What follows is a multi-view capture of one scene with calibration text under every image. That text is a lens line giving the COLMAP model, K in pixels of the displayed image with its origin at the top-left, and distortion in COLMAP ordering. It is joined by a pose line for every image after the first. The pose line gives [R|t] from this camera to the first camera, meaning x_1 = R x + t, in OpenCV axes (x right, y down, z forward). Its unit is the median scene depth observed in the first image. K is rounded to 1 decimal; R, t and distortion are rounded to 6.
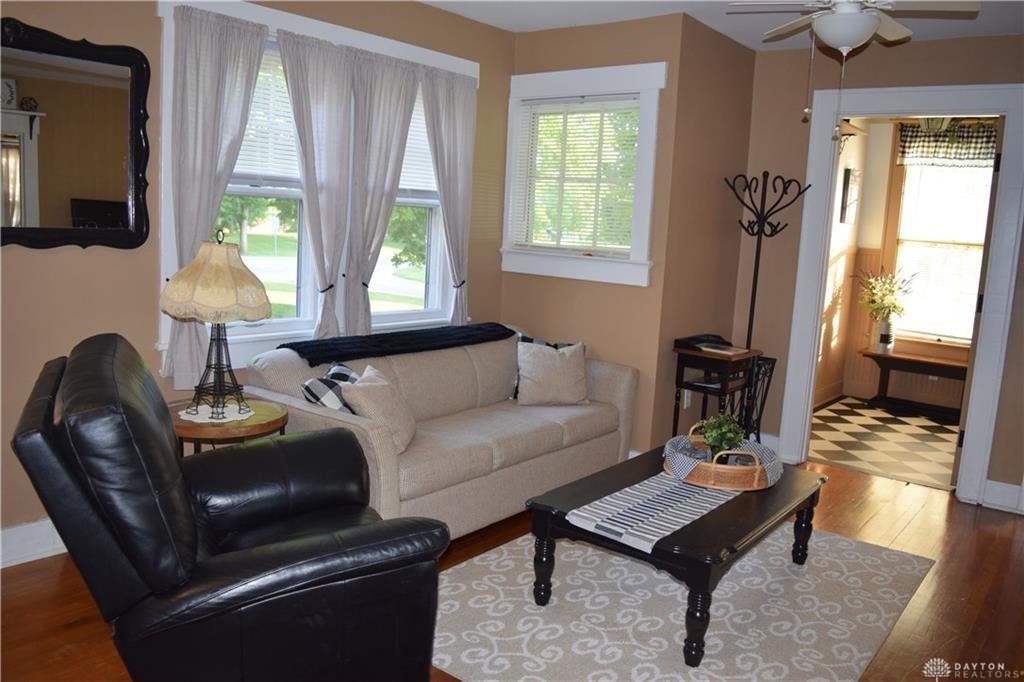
lens RADIAL K [[810.9, 0, 508.3], [0, 810.9, 344.4], [0, 0, 1]] dist [-0.093116, 0.015498]
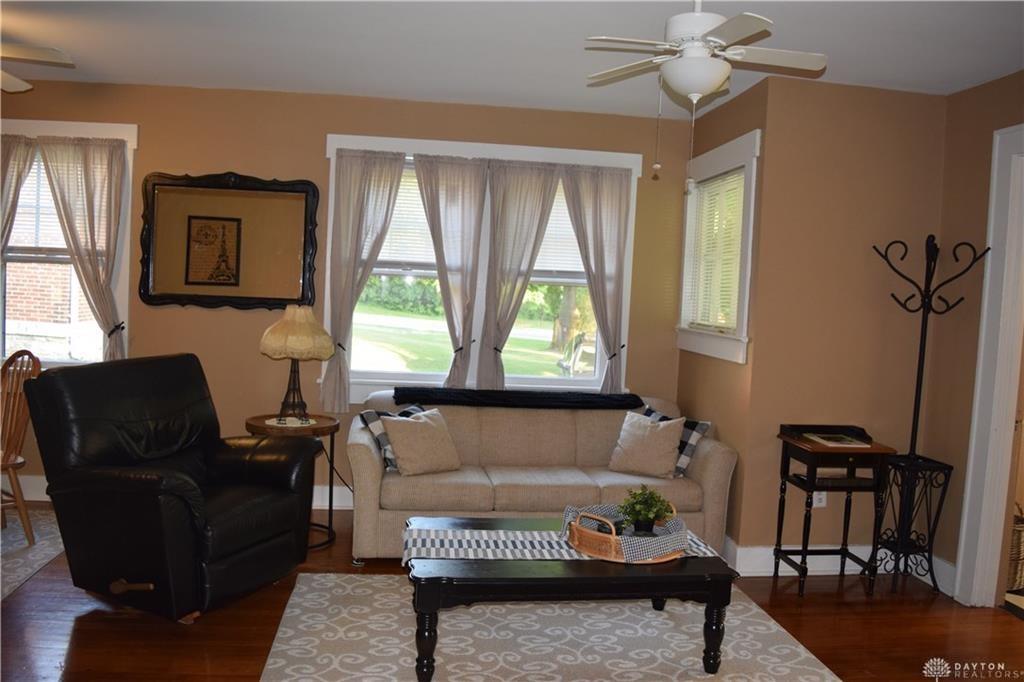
lens RADIAL K [[810.9, 0, 504.4], [0, 810.9, 342.4], [0, 0, 1]] dist [-0.093116, 0.015498]
pose [[0.718567, 0.024296, -0.695033, 0.581562], [-0.113436, 0.990100, -0.082666, 0.011956], [0.686144, 0.138243, 0.714210, 0.127682]]
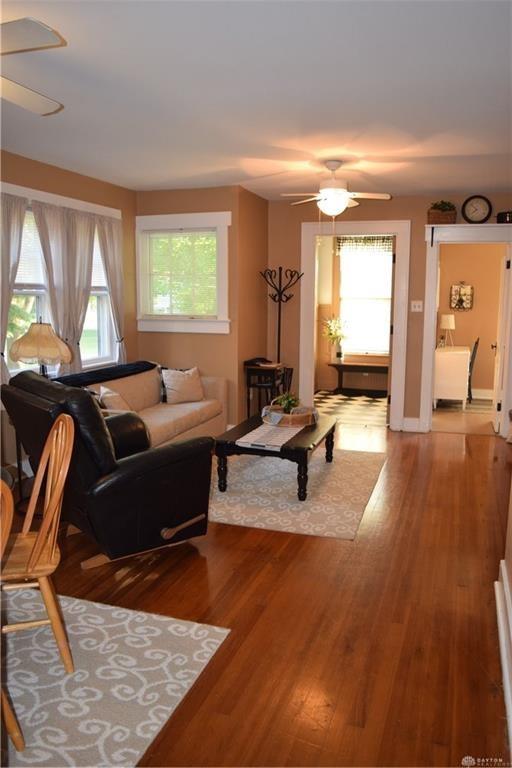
lens RADIAL K [[608.2, 0, 260.0], [0, 608.2, 384.0], [0, 0, 1]] dist [-0.093116, 0.015498]
pose [[0.932896, -0.096956, 0.346849, -0.234580], [0.096627, 0.995153, 0.018287, 0.022672], [-0.346941, 0.016455, 0.937743, -0.292571]]
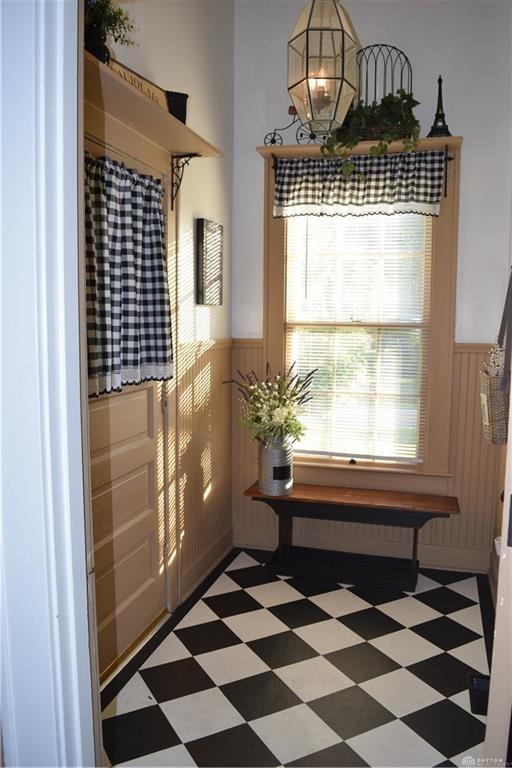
lens RADIAL K [[608.2, 0, 253.8], [0, 608.2, 382.3], [0, 0, 1]] dist [-0.093116, 0.015498]
pose [[0.923228, -0.087970, 0.374047, 0.384688], [0.100524, 0.994834, -0.014144, -0.111765], [-0.370870, 0.050659, 0.927302, 0.758061]]
